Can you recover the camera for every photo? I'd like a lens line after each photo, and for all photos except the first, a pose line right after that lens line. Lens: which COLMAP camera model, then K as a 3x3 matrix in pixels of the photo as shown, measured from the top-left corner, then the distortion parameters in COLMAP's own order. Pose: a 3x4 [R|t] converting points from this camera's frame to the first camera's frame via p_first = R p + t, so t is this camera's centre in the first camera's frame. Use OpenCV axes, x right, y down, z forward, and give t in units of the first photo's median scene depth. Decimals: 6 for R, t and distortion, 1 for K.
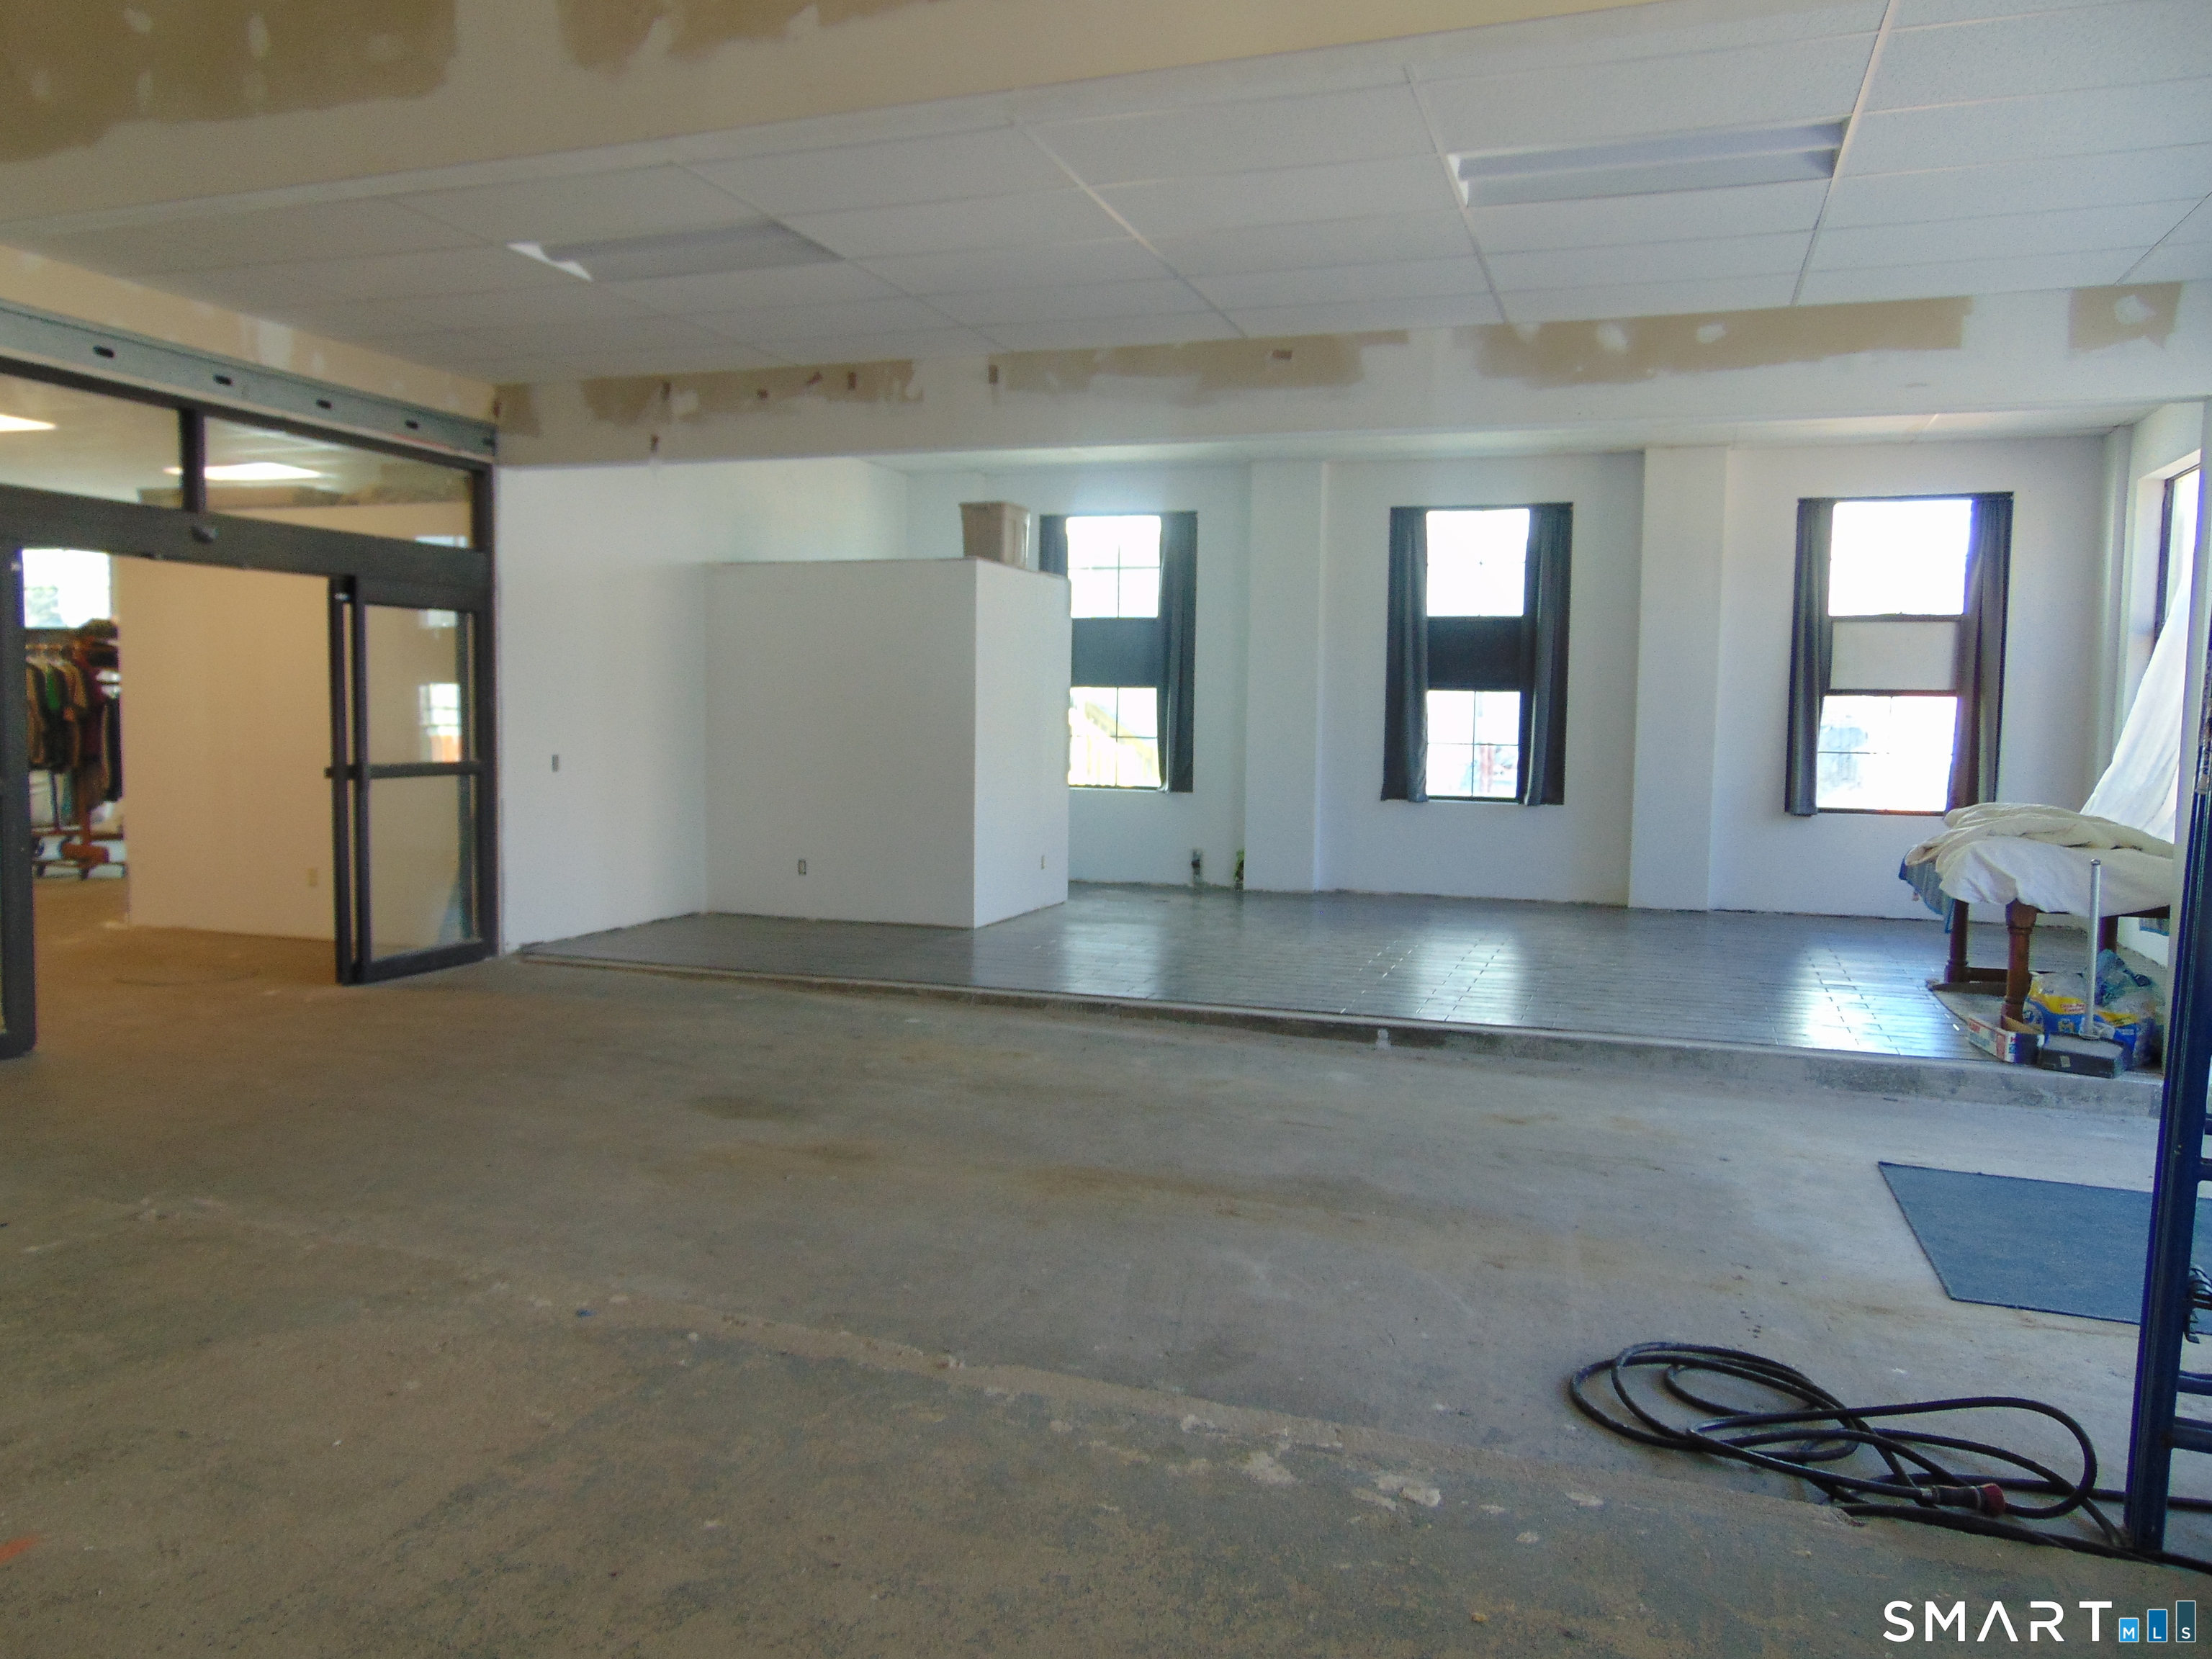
lens RADIAL K [[1650.0, 0, 1104.3], [0, 1650.0, 816.5], [0, 0, 1]] dist [-0.045619, 0.088014]
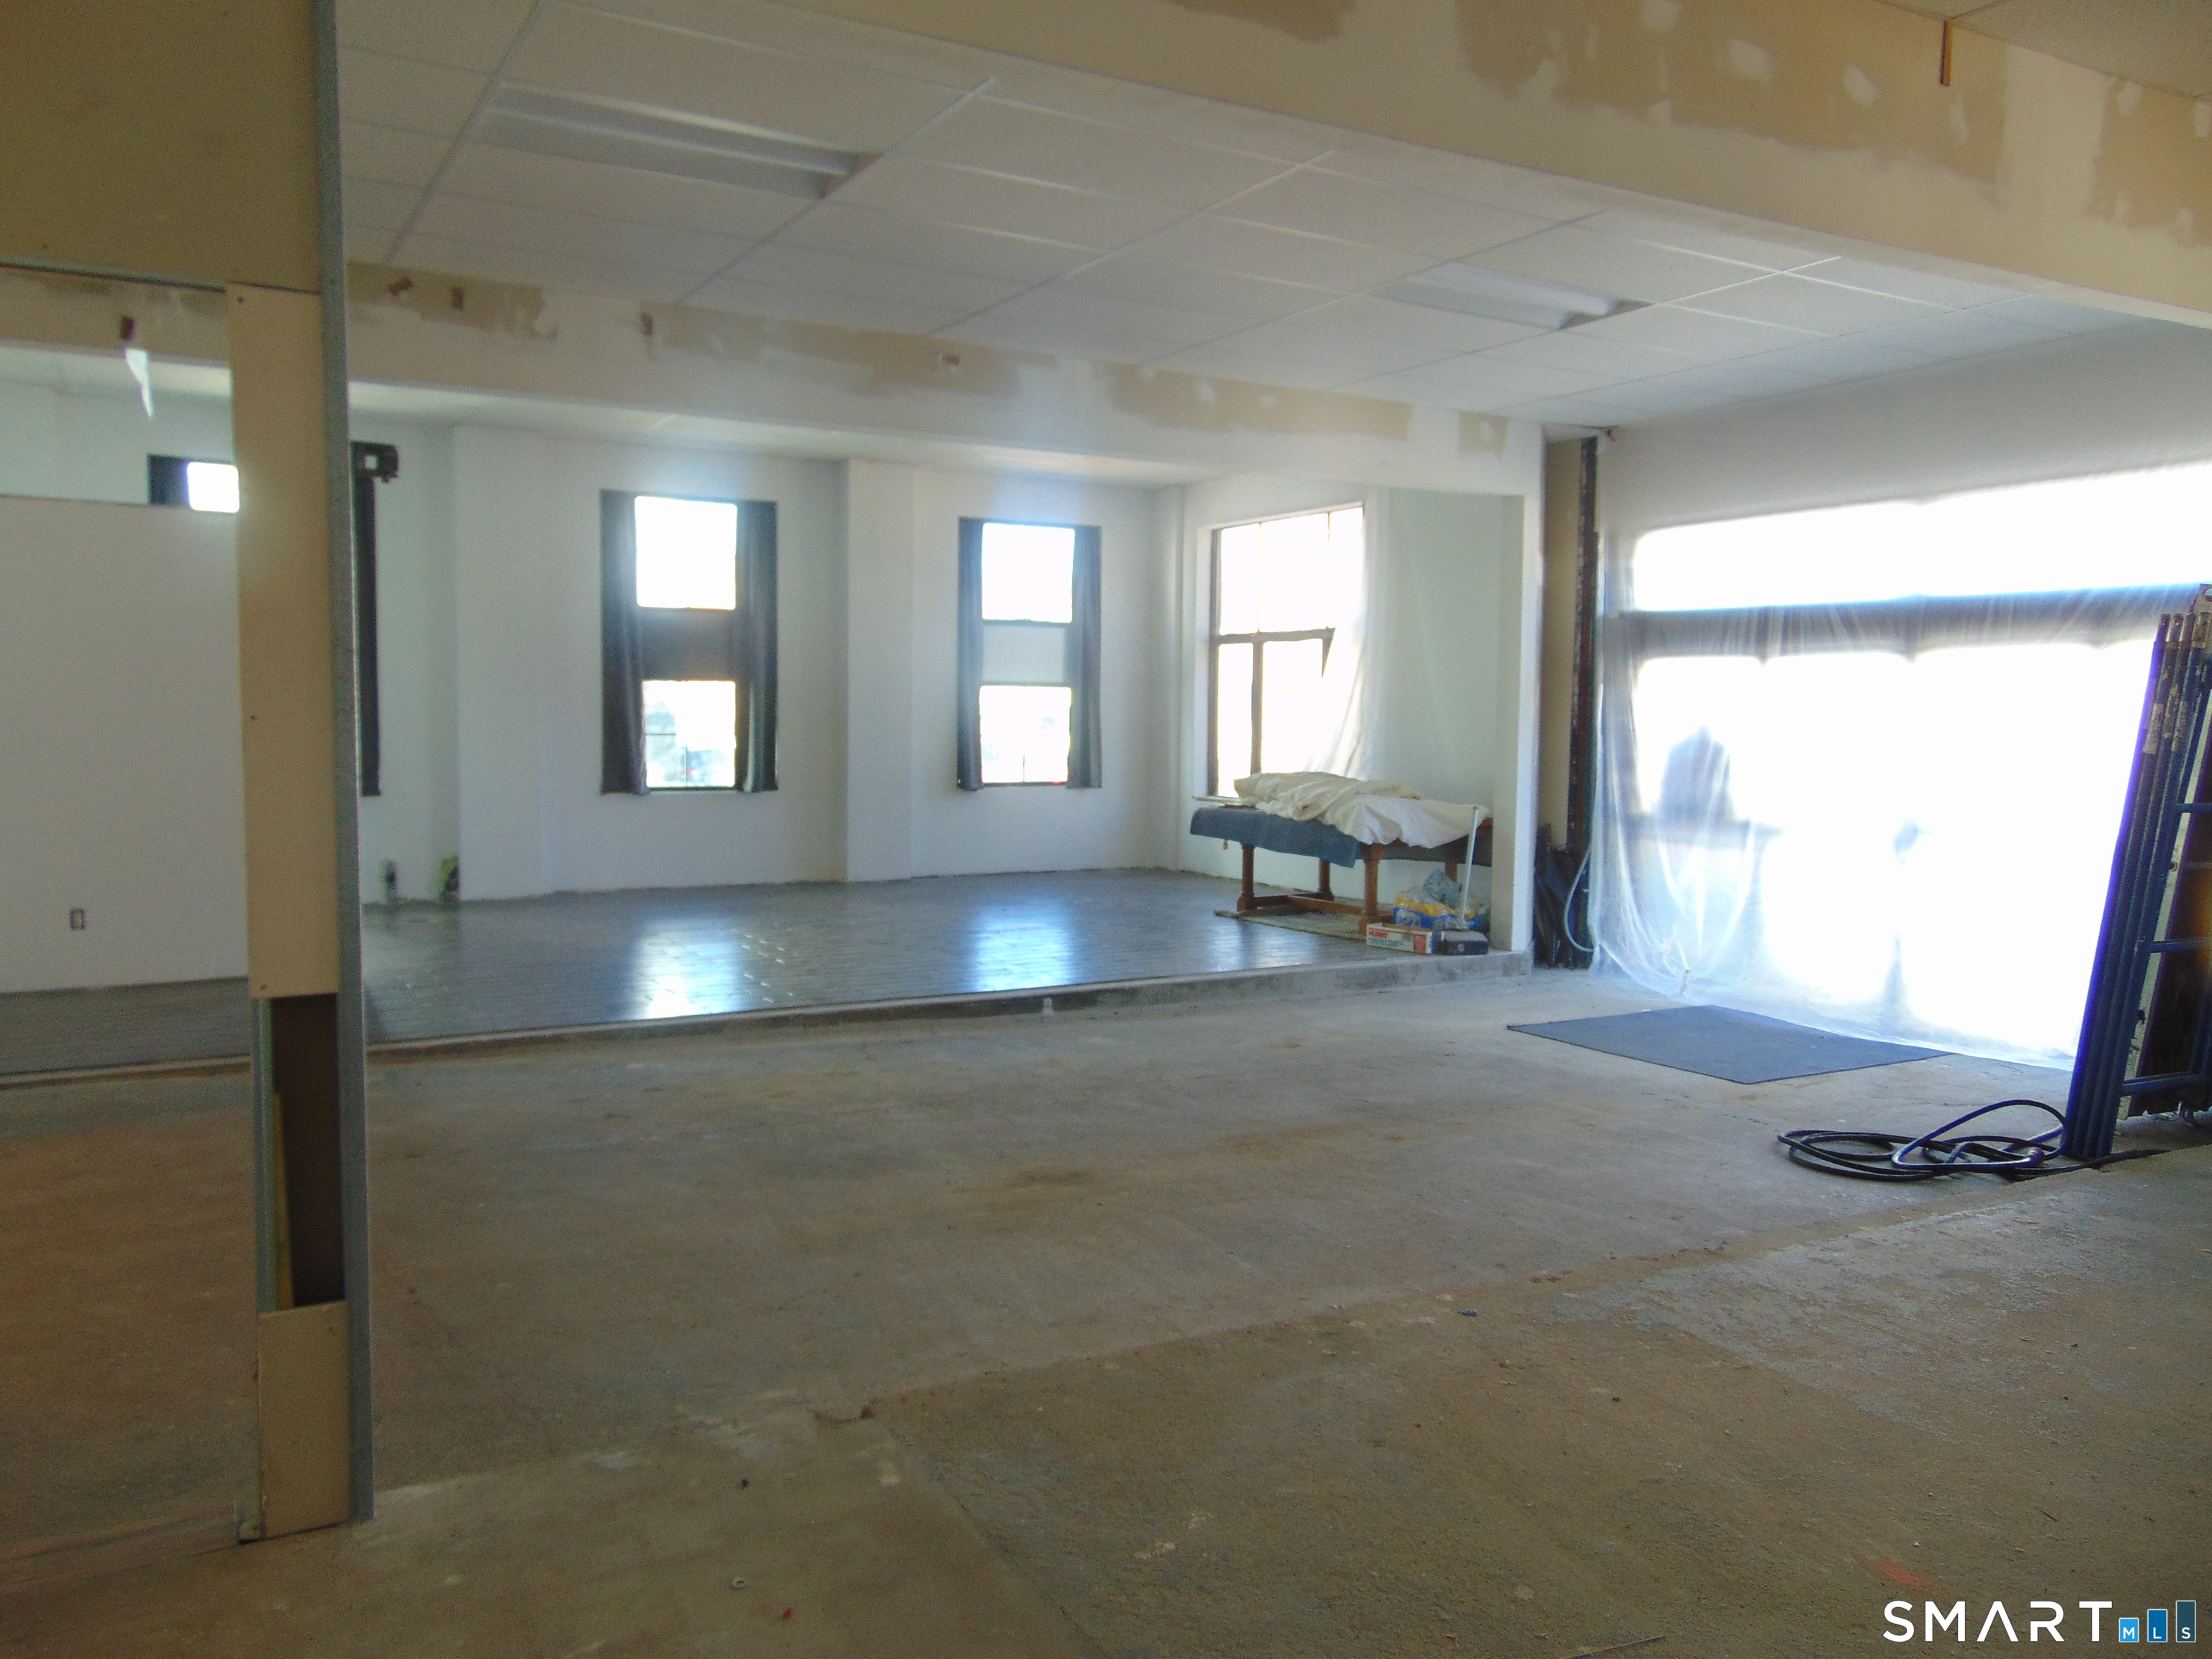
lens RADIAL K [[1650.0, 0, 1104.3], [0, 1650.0, 816.5], [0, 0, 1]] dist [-0.045619, 0.088014]
pose [[0.653099, -0.055195, 0.755259, -0.403391], [0.047577, 0.998361, 0.031819, -0.015090], [-0.755777, 0.015152, 0.654654, 0.167598]]
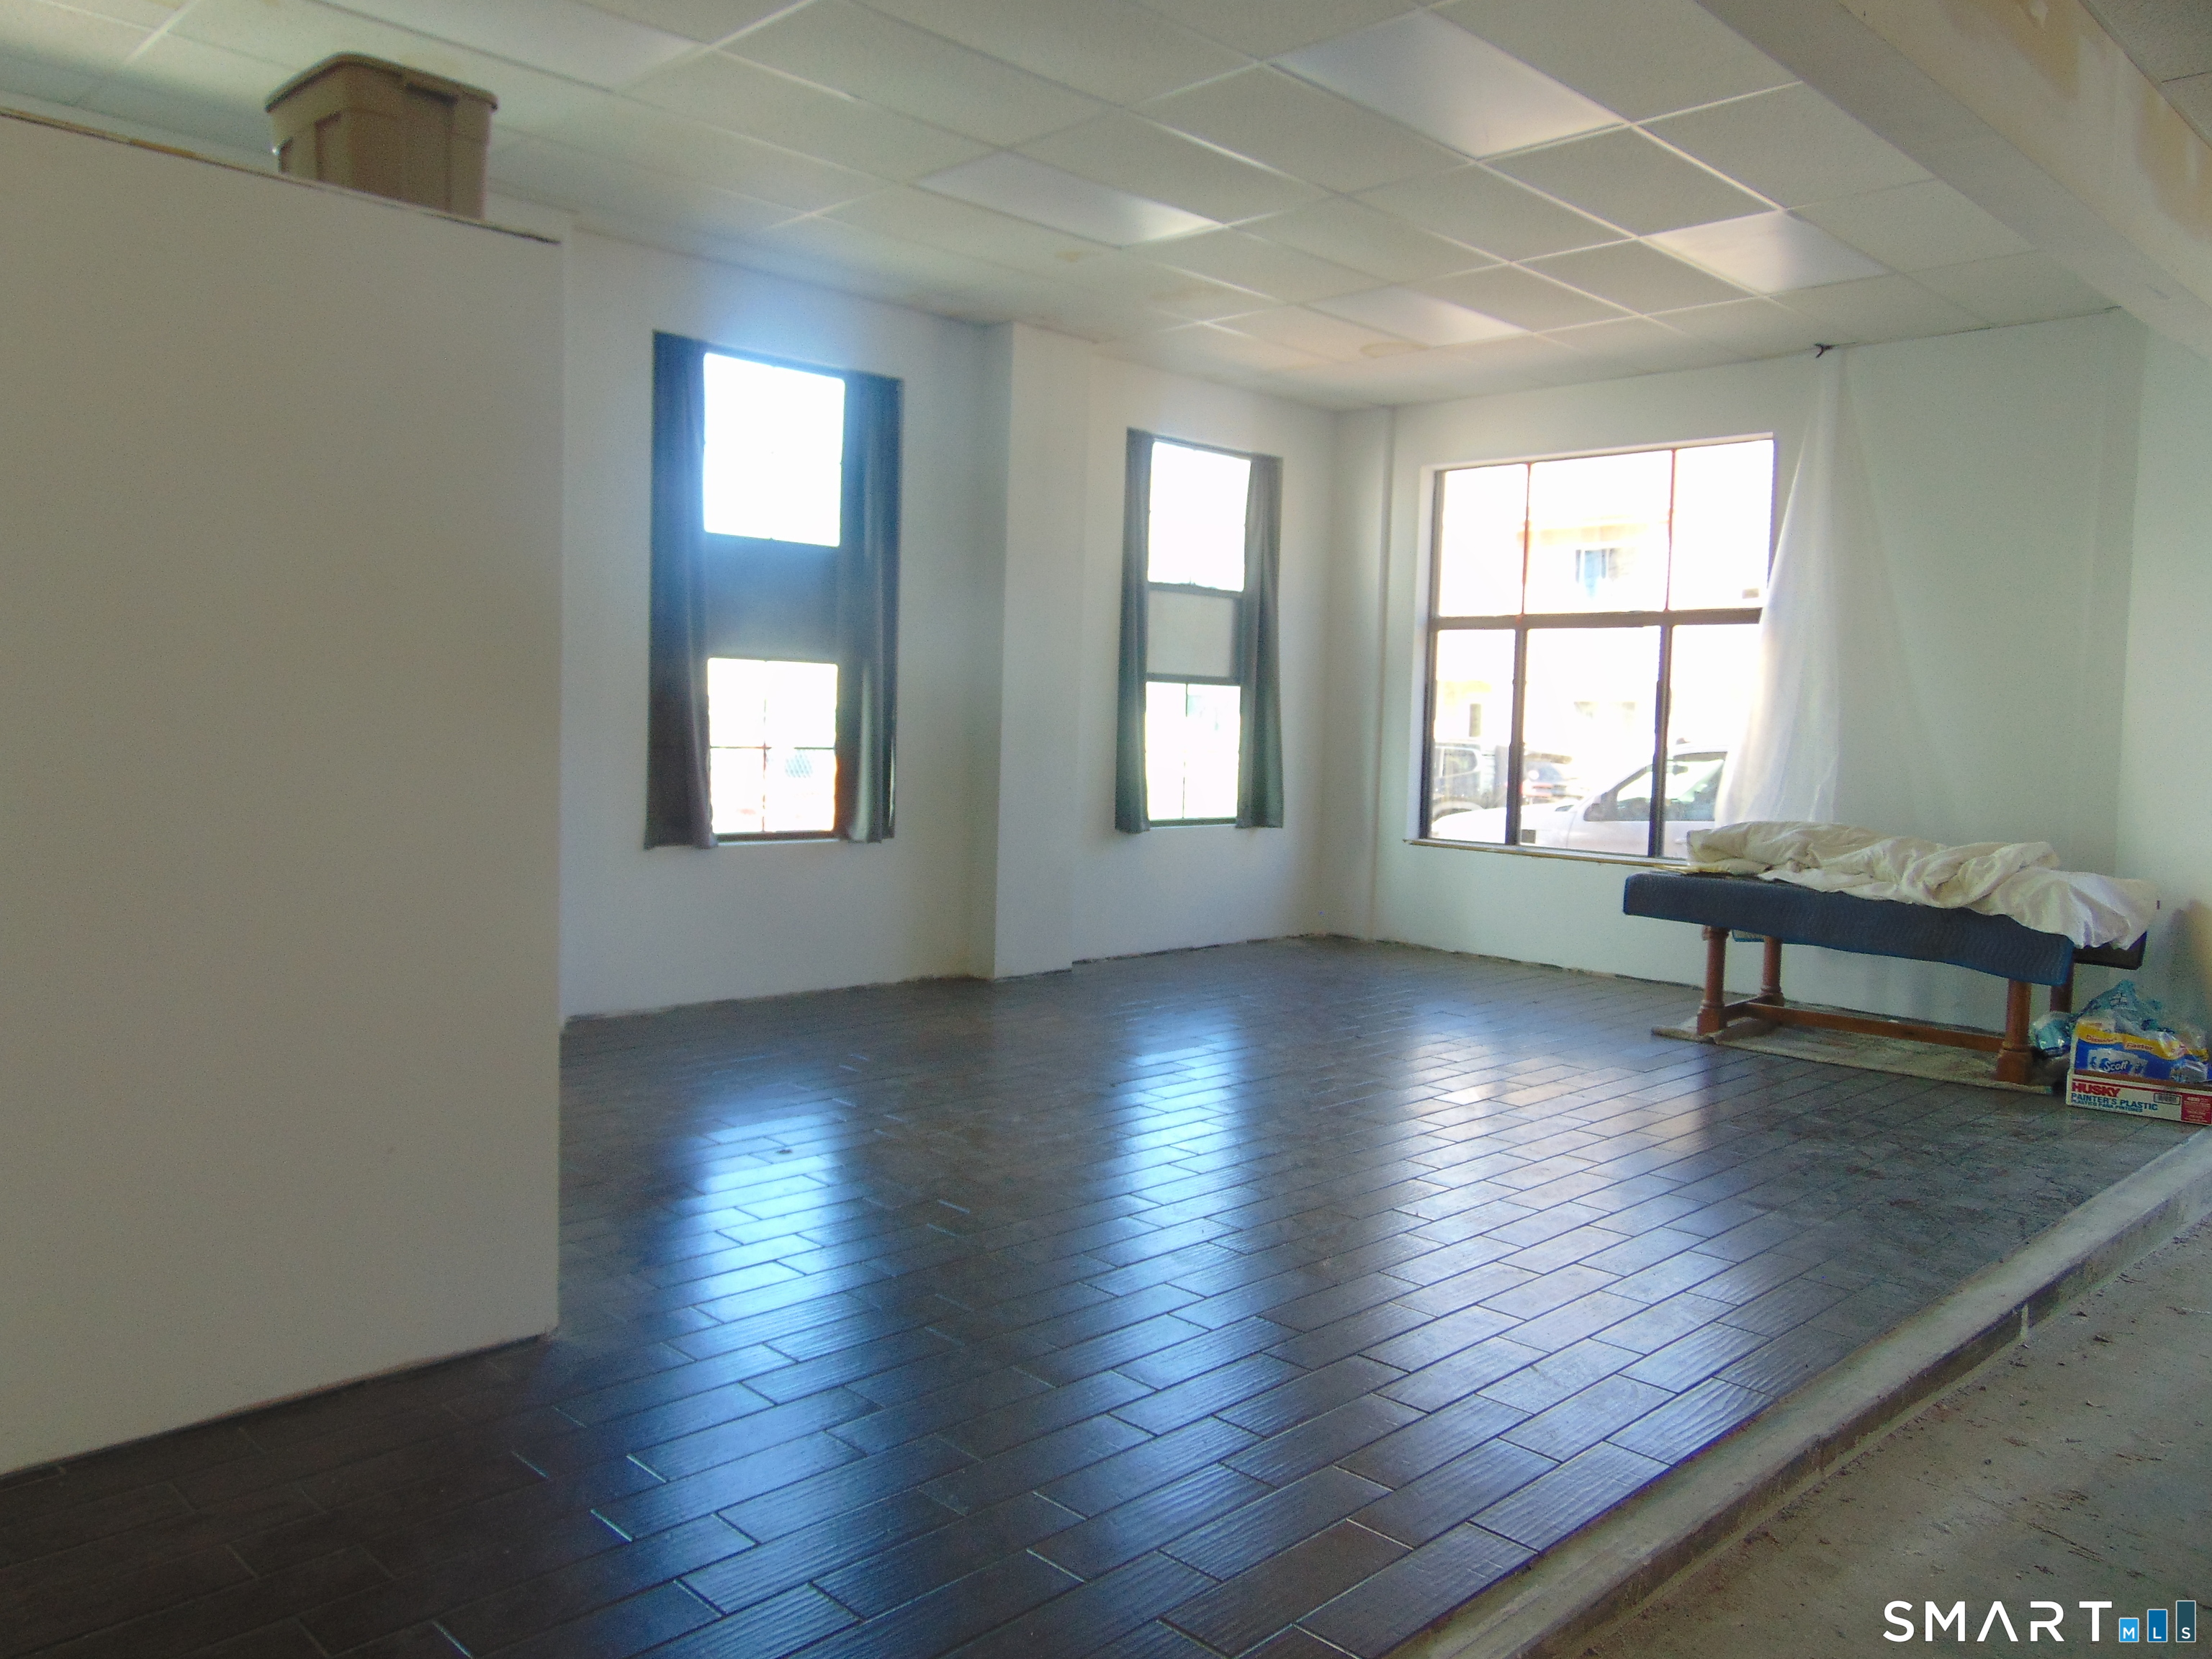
lens RADIAL K [[1650.0, 0, 1104.3], [0, 1650.0, 816.5], [0, 0, 1]] dist [-0.045619, 0.088014]
pose [[0.449727, -0.054826, 0.891482, -0.294053], [0.032978, 0.998453, 0.044768, -0.045126], [-0.892557, 0.009266, 0.450839, 0.665263]]
